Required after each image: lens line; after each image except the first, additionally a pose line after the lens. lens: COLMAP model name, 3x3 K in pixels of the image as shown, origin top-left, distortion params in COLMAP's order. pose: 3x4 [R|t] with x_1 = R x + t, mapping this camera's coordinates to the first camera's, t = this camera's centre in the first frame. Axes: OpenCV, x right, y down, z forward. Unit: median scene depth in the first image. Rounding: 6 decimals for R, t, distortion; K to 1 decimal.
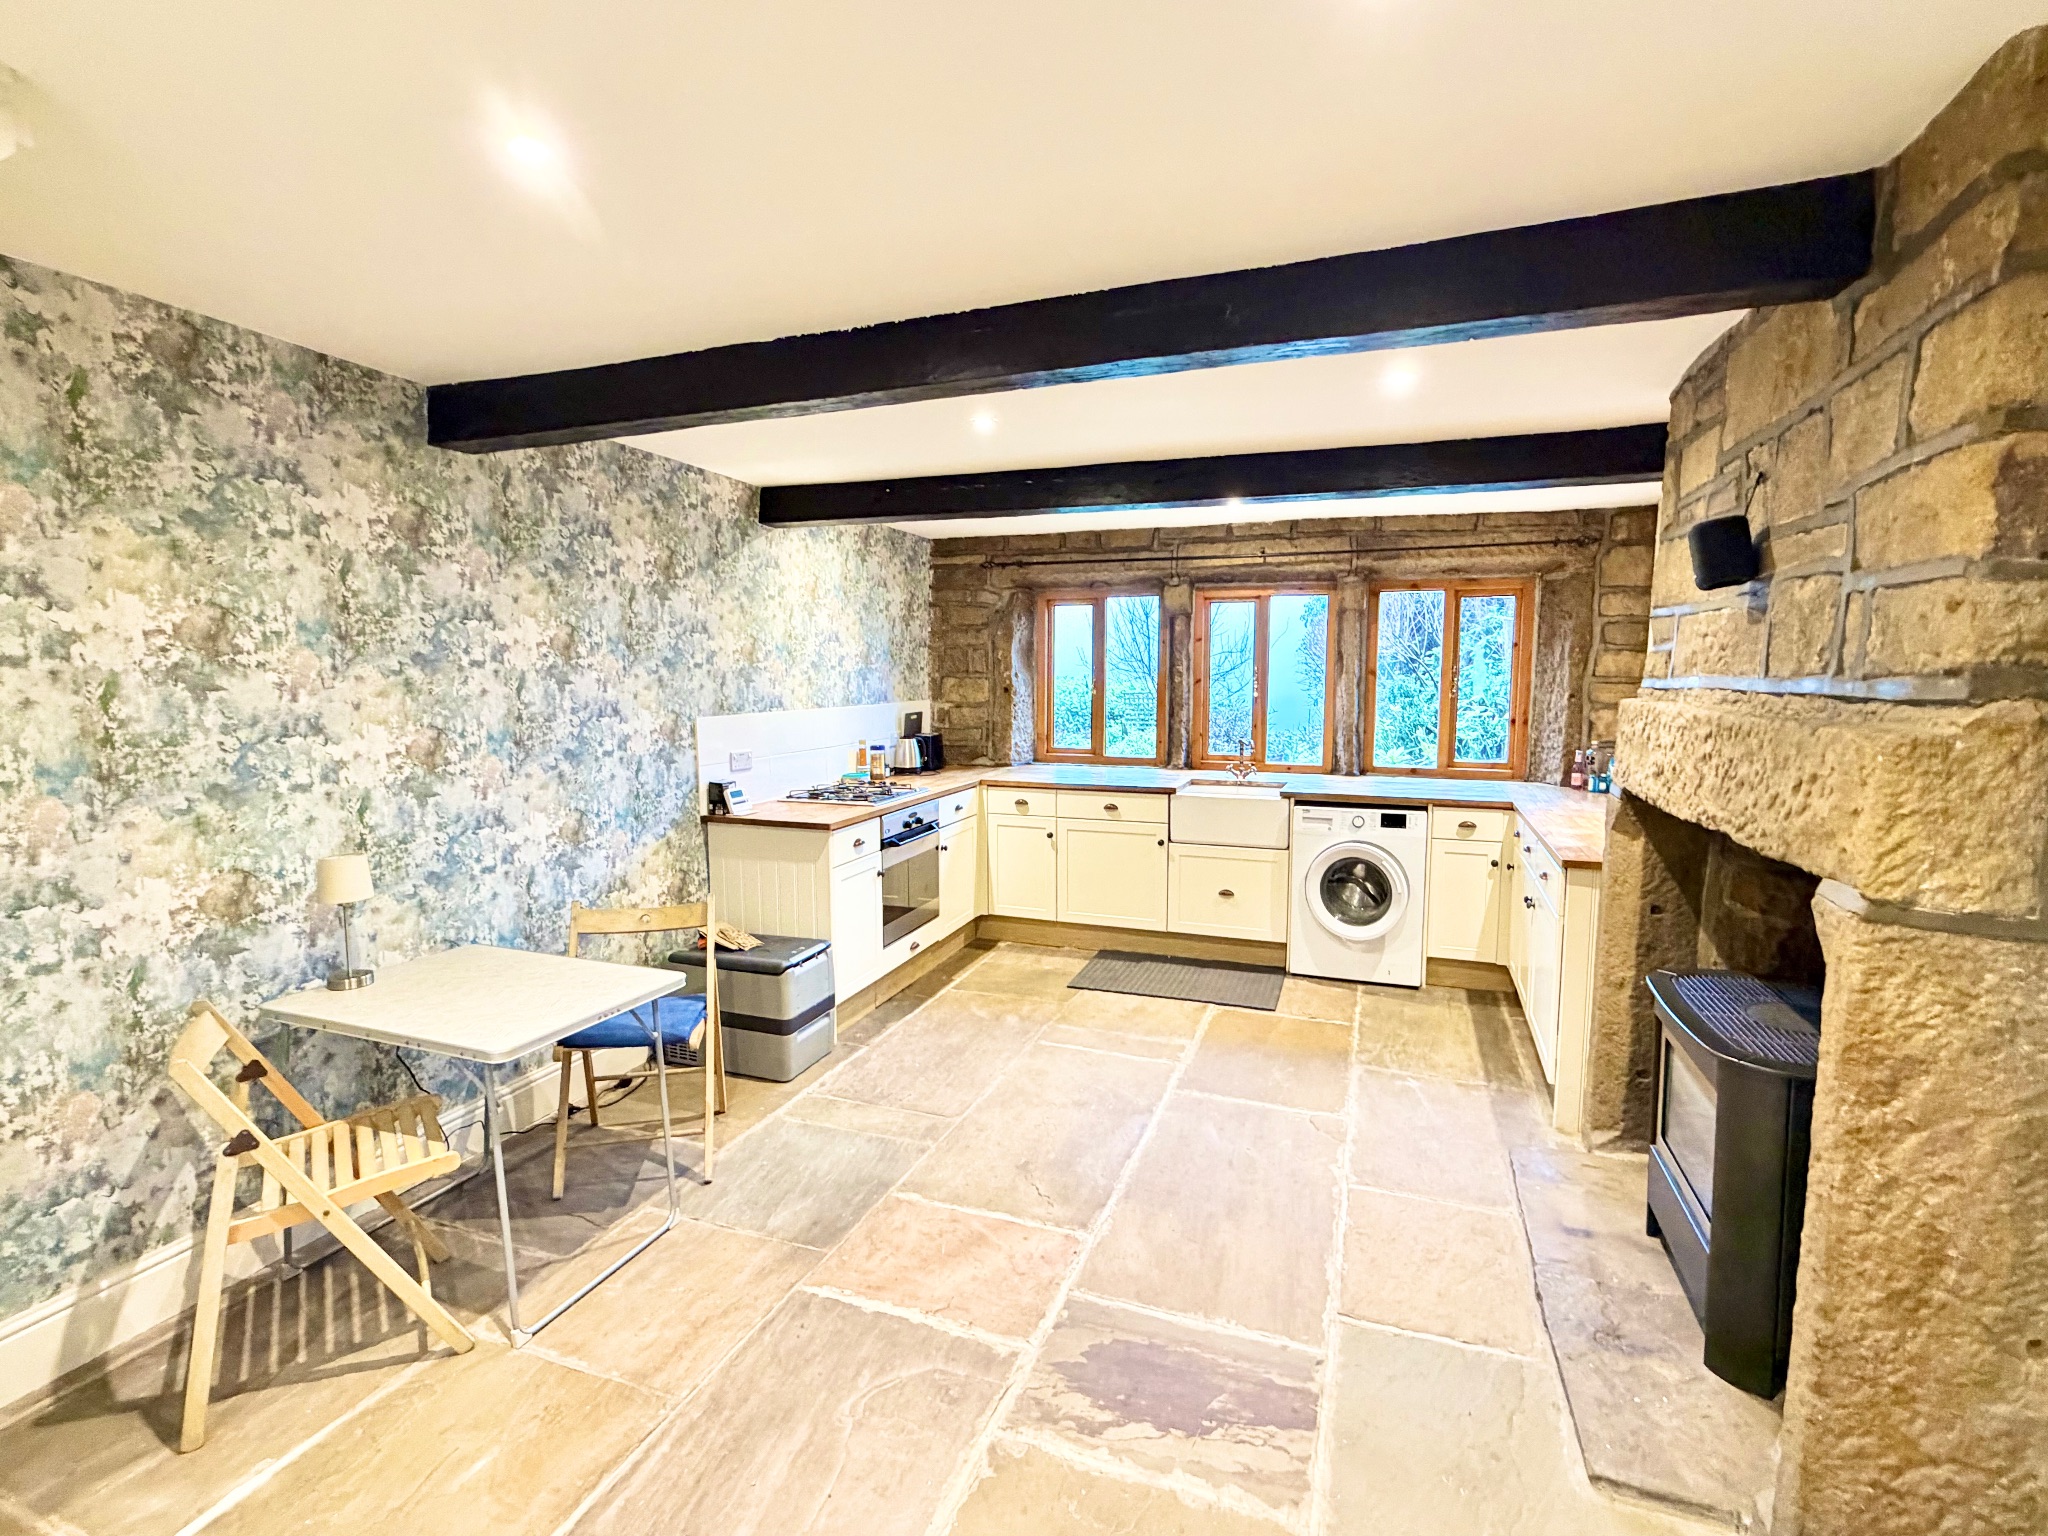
lens RADIAL K [[960.4, 0, 1024.0], [0, 960.4, 770.0], [0, 0, 1]] dist [0.001242, -0.000693]
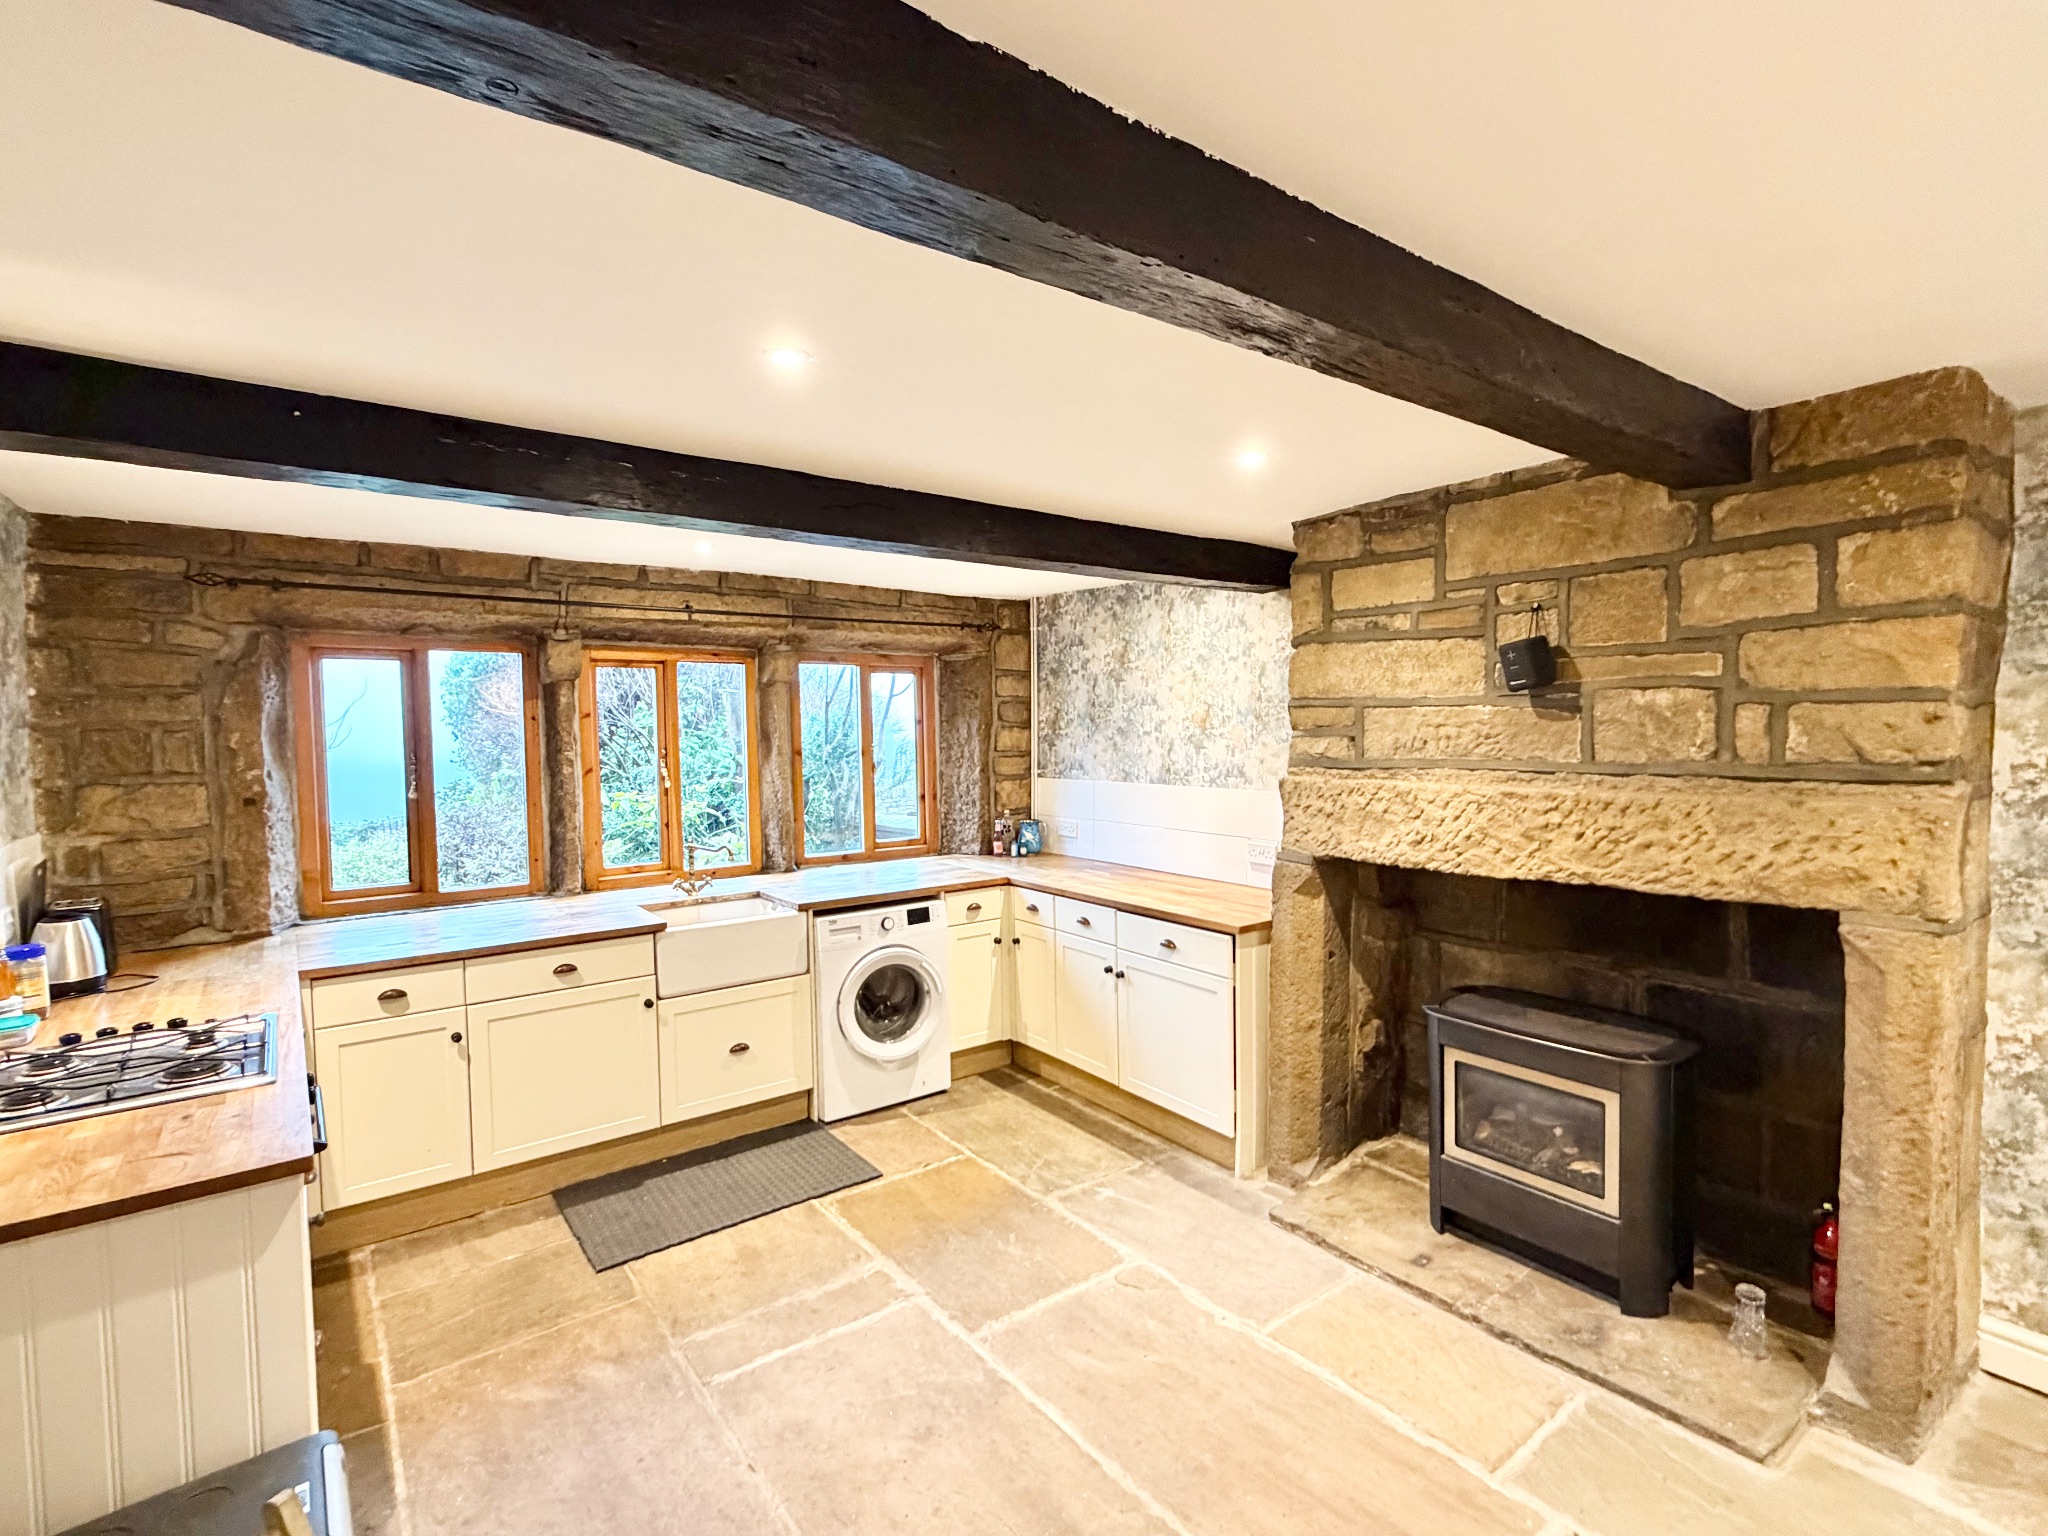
lens RADIAL K [[960.4, 0, 1023.9], [0, 960.4, 769.2], [0, 0, 1]] dist [0.001242, -0.000693]
pose [[0.539109, -0.046369, 0.840959, -0.294104], [0.102007, 0.994728, -0.010546, -0.060075], [-0.836036, 0.091469, 0.540996, 0.373105]]
